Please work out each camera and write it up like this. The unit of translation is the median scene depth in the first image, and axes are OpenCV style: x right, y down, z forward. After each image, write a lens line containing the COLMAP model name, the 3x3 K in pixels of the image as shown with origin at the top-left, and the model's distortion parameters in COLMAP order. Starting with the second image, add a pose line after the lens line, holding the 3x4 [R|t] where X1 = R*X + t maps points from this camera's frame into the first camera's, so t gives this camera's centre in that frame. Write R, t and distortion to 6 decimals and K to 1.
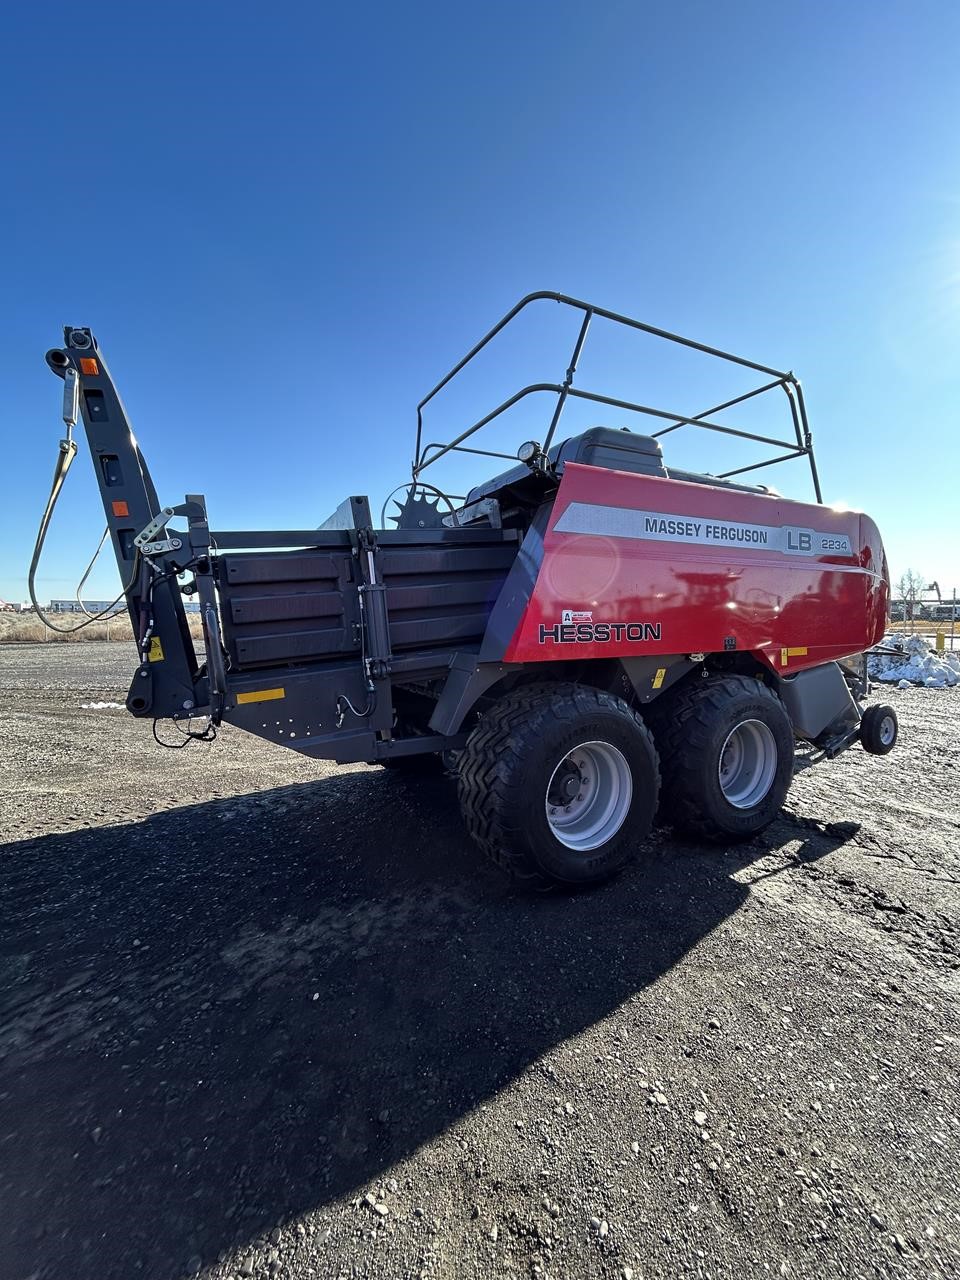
lens RADIAL K [[513.0, 0, 483.5], [0, 513.0, 642.4], [0, 0, 1]] dist [0.002412, -0.000639]
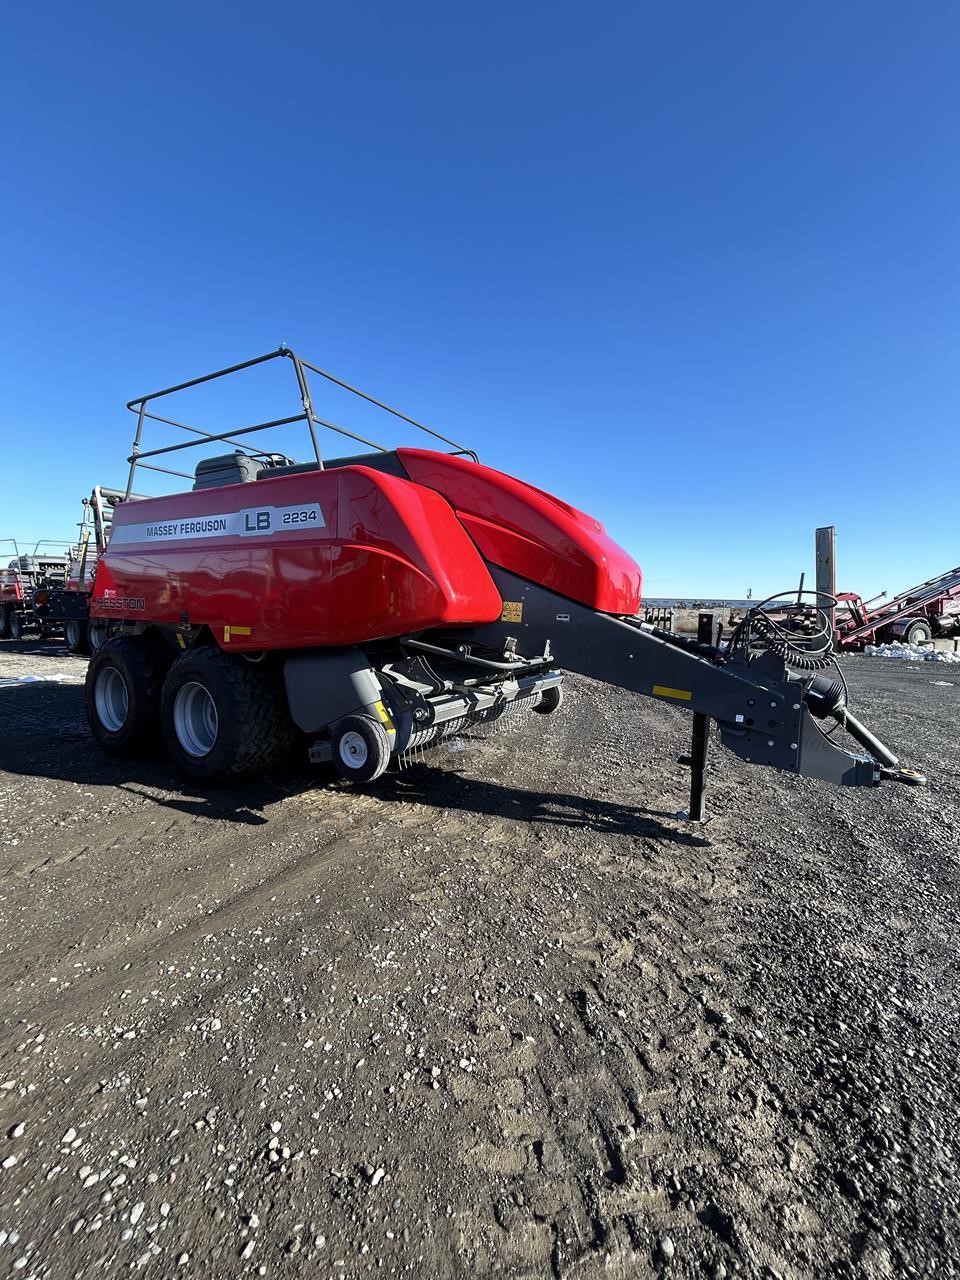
lens RADIAL K [[513.0, 0, 488.8], [0, 513.0, 639.5], [0, 0, 1]] dist [0.002412, -0.000639]
pose [[0.528970, 0.068135, -0.845901, 1.965523], [-0.071638, 0.996799, 0.035493, -0.040833], [0.845612, 0.041824, 0.532158, 0.984890]]
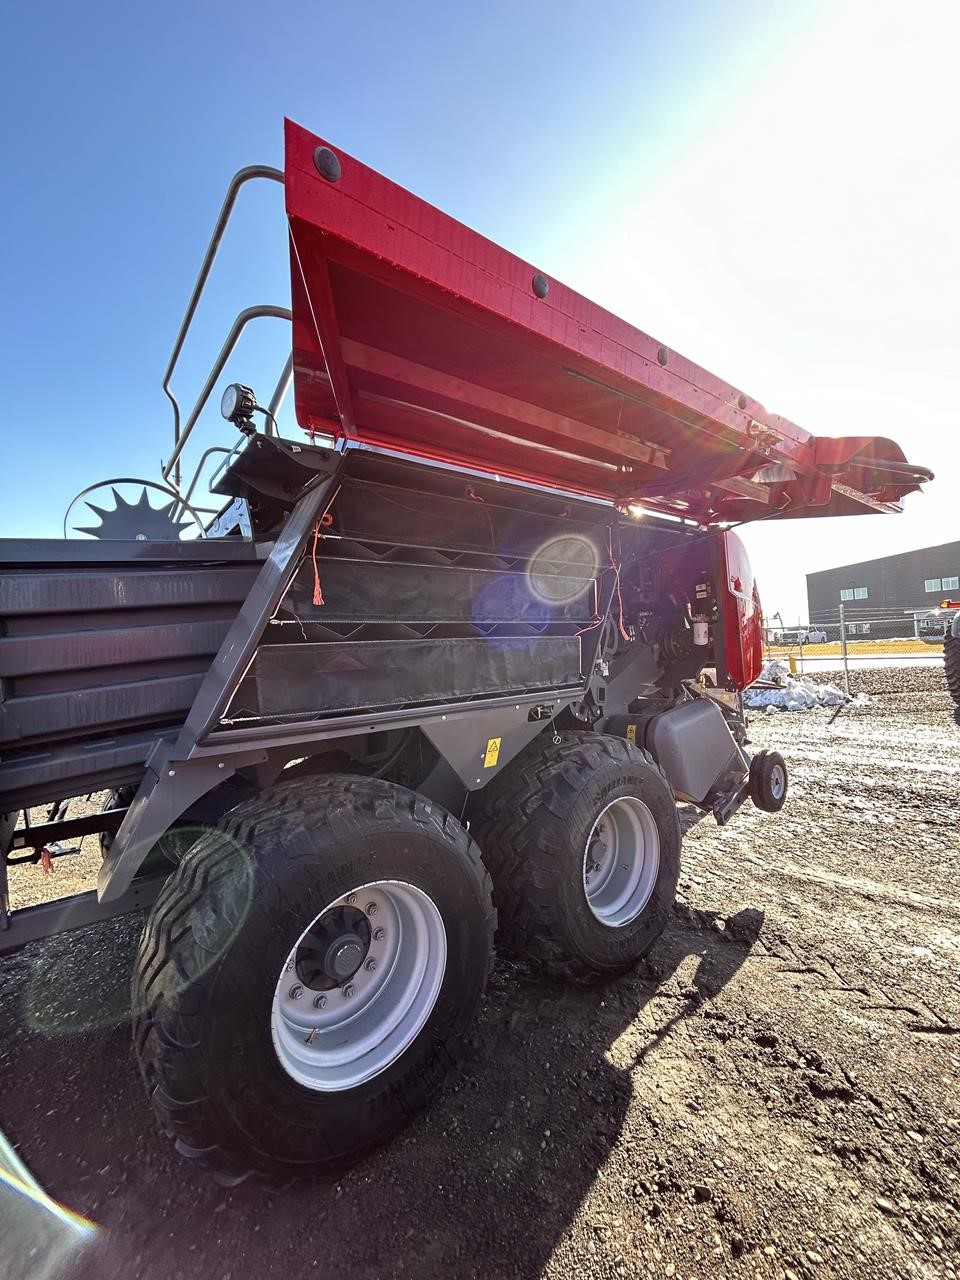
lens RADIAL K [[513.0, 0, 482.4], [0, 513.0, 642.8], [0, 0, 1]] dist [0.002412, -0.000639]
pose [[0.979892, -0.043106, 0.194814, 0.205034], [0.058740, 0.995437, -0.075197, -0.025265], [-0.190684, 0.085129, 0.977953, 0.323961]]
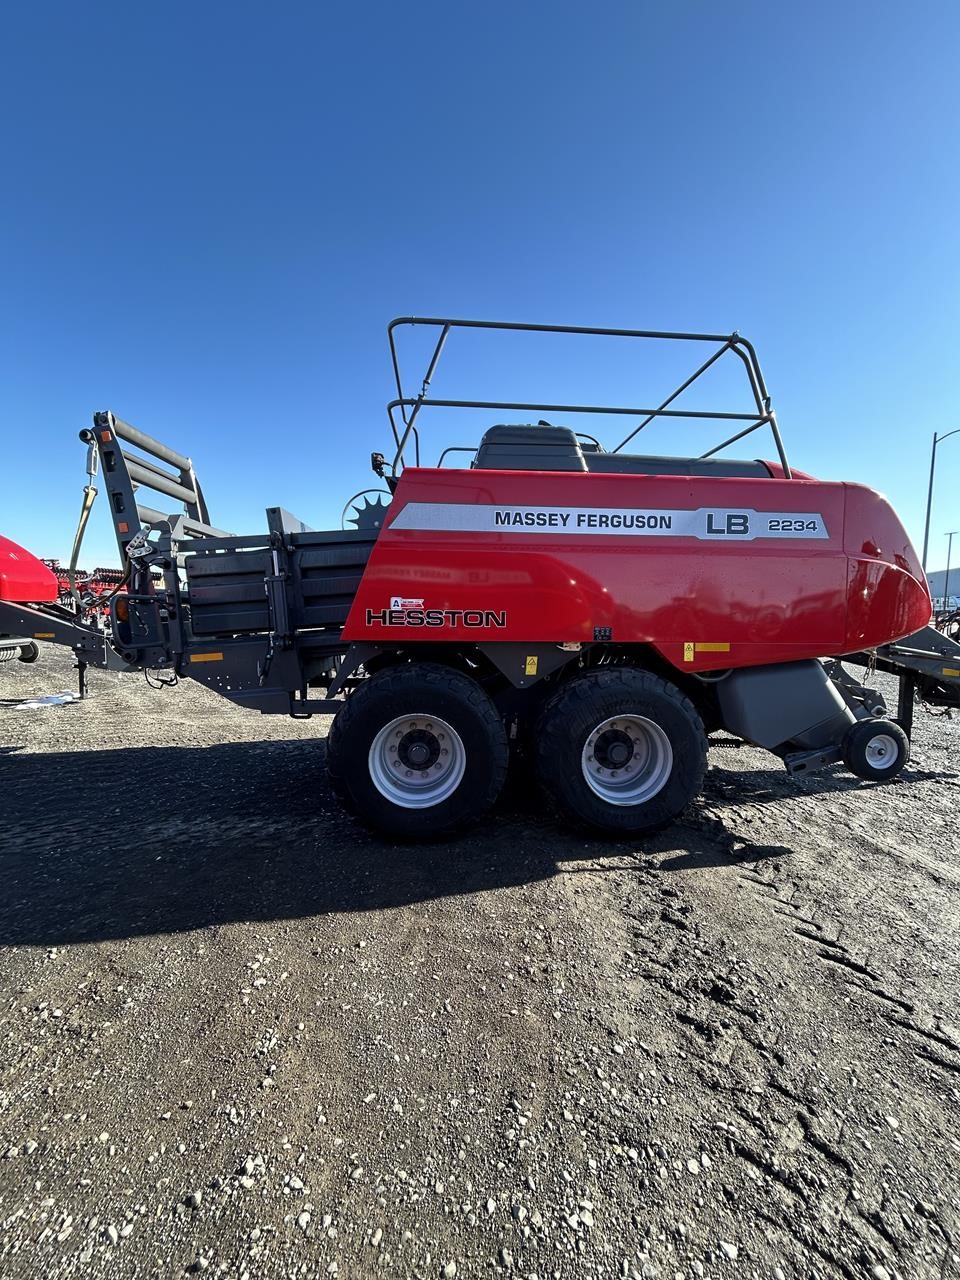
lens RADIAL K [[513.0, 0, 484.2], [0, 513.0, 643.4], [0, 0, 1]] dist [0.002412, -0.000639]
pose [[0.919524, 0.043332, -0.390637, 0.669642], [-0.036344, 0.999020, 0.025267, 0.003557], [0.391349, -0.009036, 0.920198, 0.013396]]
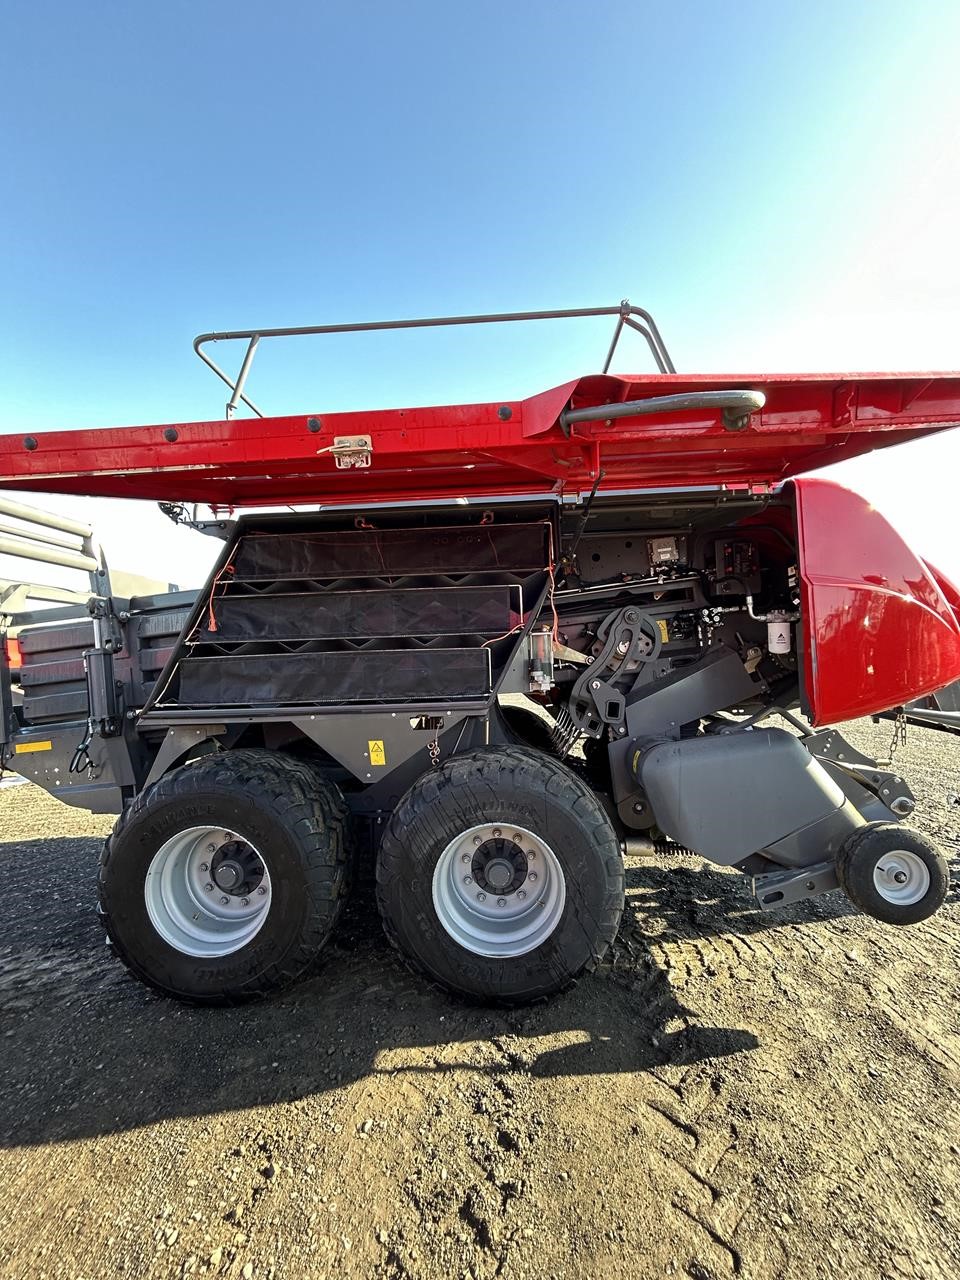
lens RADIAL K [[513.0, 0, 481.6], [0, 513.0, 643.7], [0, 0, 1]] dist [0.002412, -0.000639]
pose [[0.860089, -0.038266, -0.508707, 0.896417], [0.005645, 0.997836, -0.065515, -0.042626], [0.510113, 0.053478, 0.858443, 0.417102]]
